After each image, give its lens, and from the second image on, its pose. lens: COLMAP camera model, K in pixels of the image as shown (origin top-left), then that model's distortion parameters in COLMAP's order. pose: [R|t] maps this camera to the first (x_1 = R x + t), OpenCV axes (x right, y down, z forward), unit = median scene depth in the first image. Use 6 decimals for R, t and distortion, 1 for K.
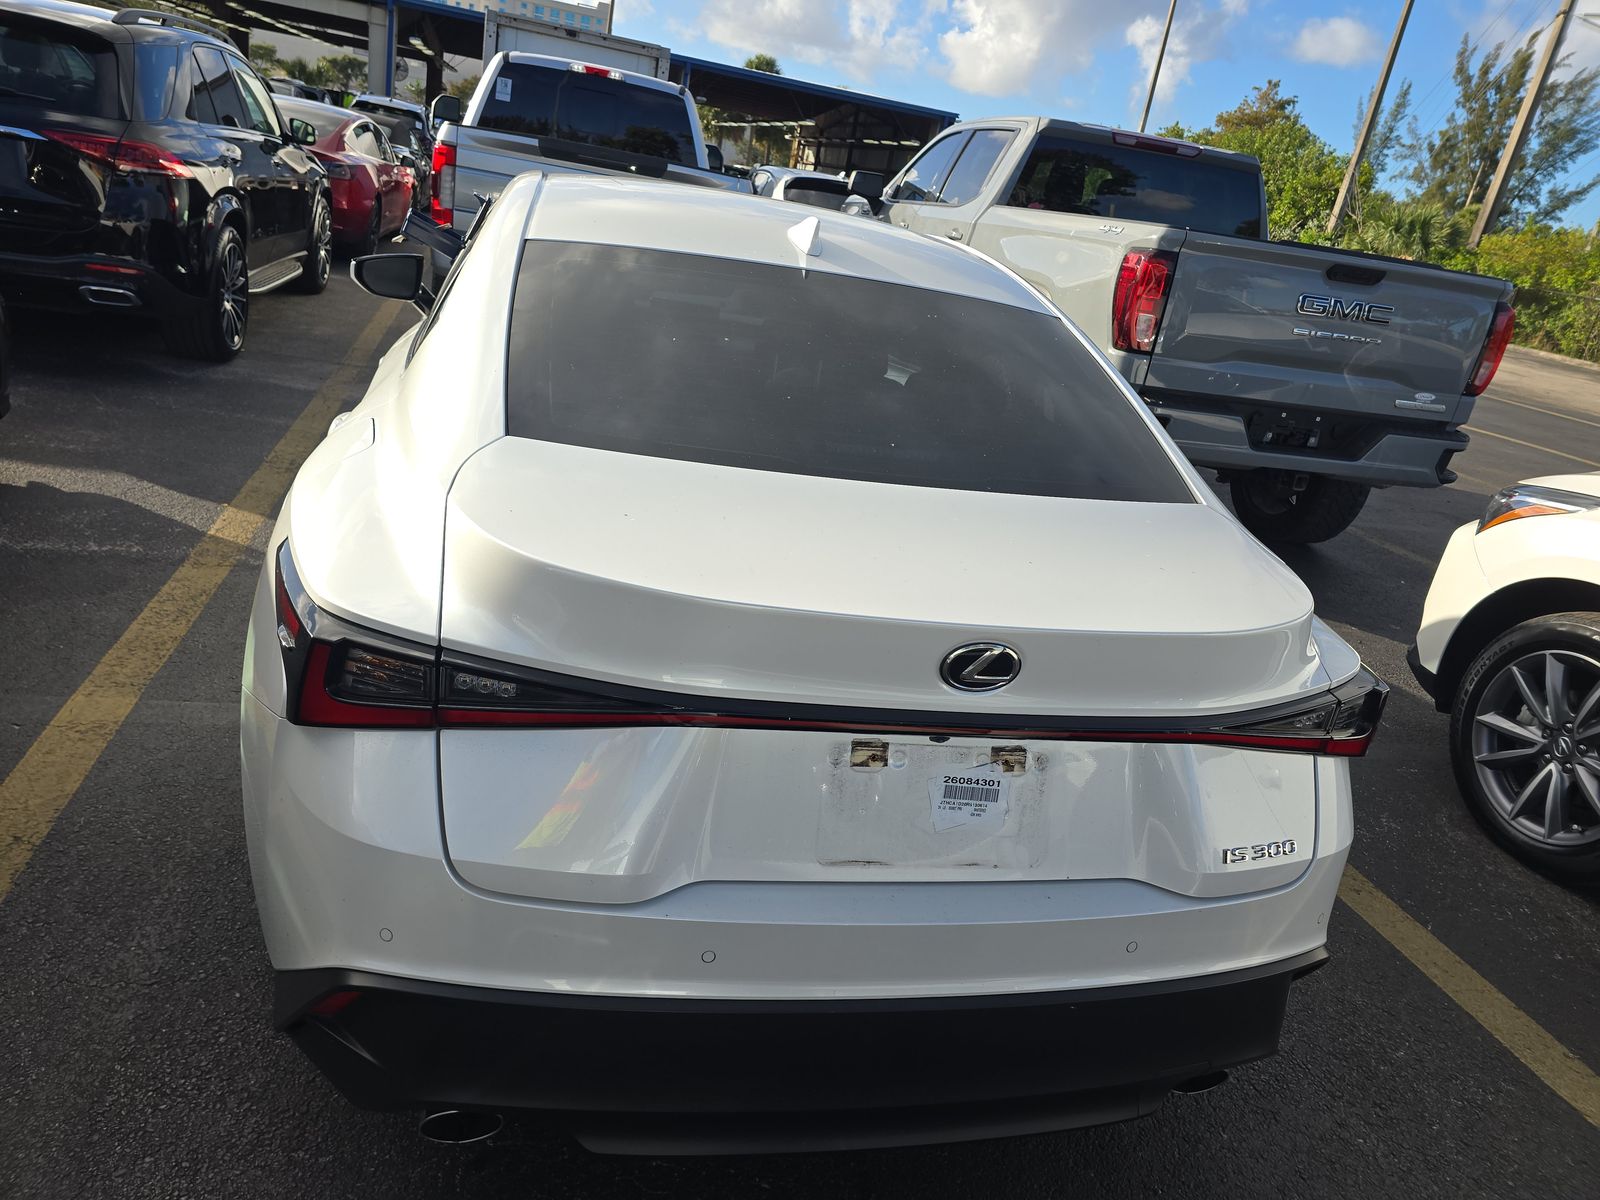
lens RADIAL K [[1105.9, 0, 799.2], [0, 1105.9, 599.7], [0, 0, 1]] dist [0.039130, -0.039811]
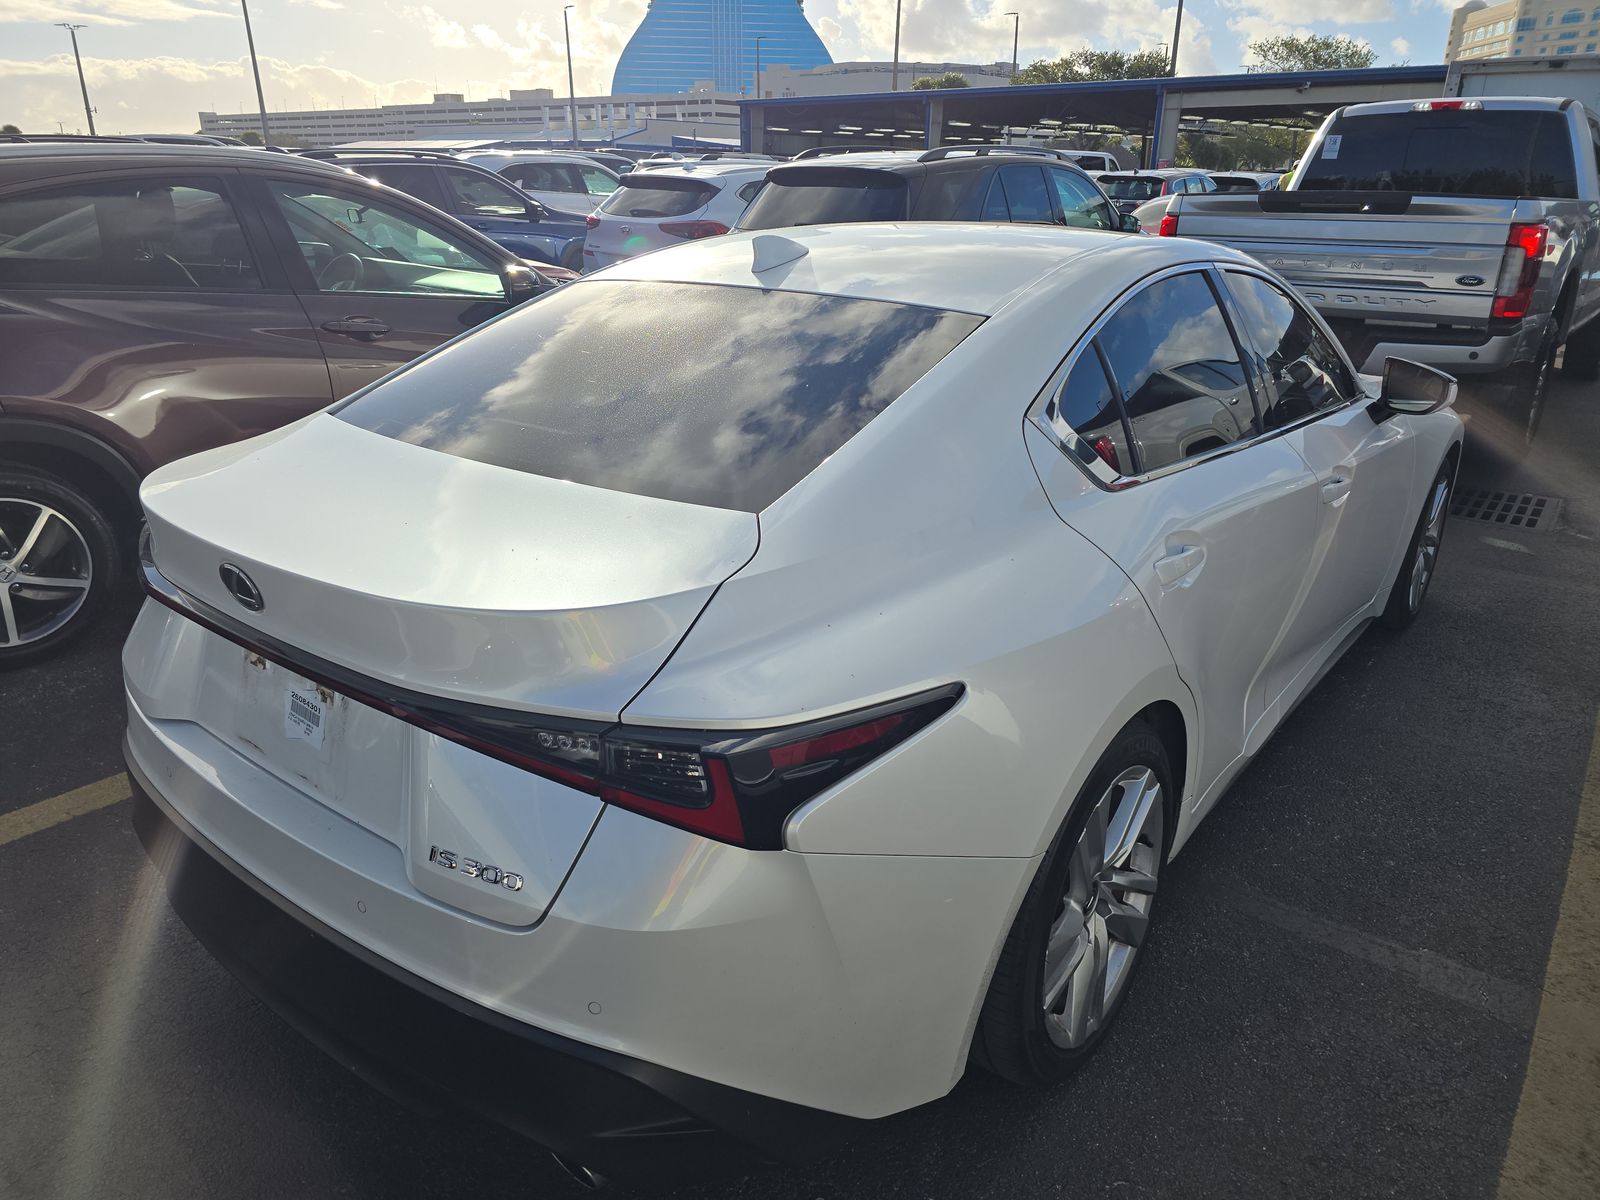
lens RADIAL K [[1105.9, 0, 796.1], [0, 1105.9, 607.6], [0, 0, 1]] dist [0.039130, -0.039811]
pose [[0.610030, 0.124211, -0.782582, 0.081721], [-0.183707, 0.982898, 0.012804, -0.002285], [0.770788, 0.135955, 0.622416, 0.040710]]
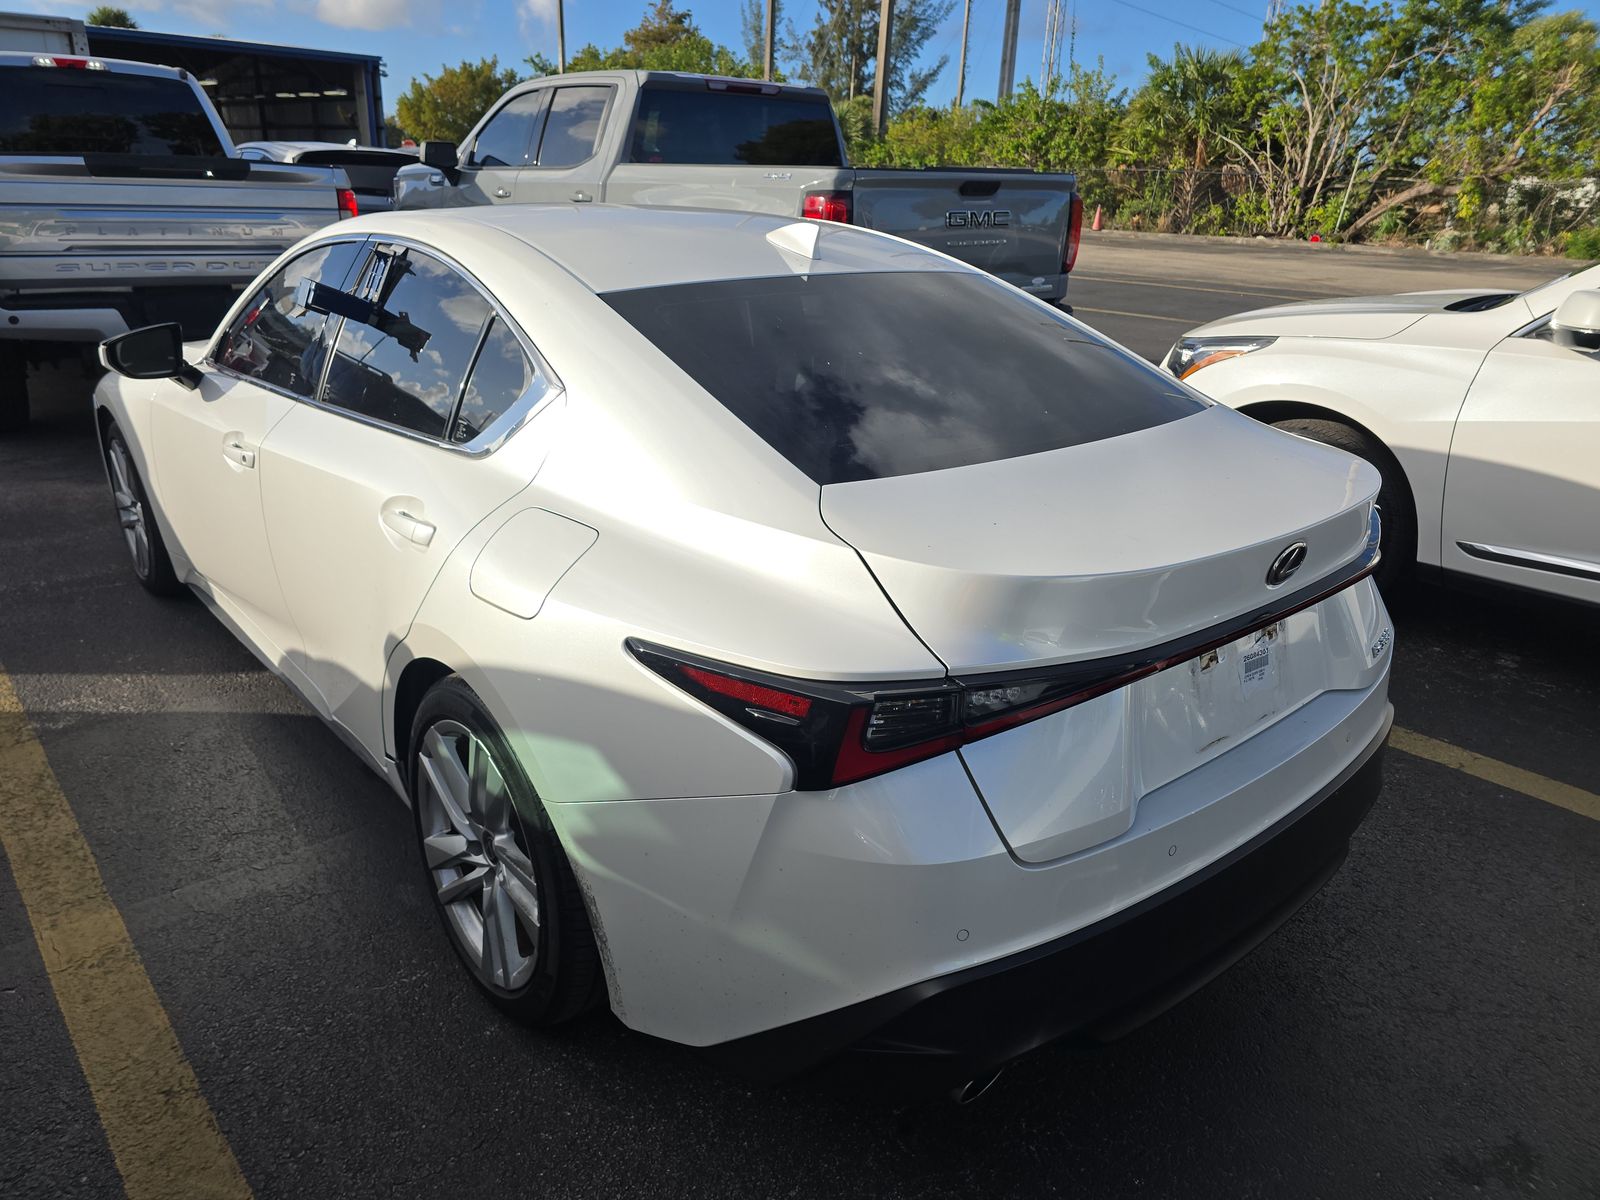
lens RADIAL K [[1105.9, 0, 804.2], [0, 1105.9, 600.8], [0, 0, 1]] dist [0.039130, -0.039811]
pose [[0.874463, -0.286669, 0.391325, -0.048431], [0.263959, 0.958015, 0.111956, -0.010992], [-0.406989, 0.005393, 0.913417, 0.002003]]
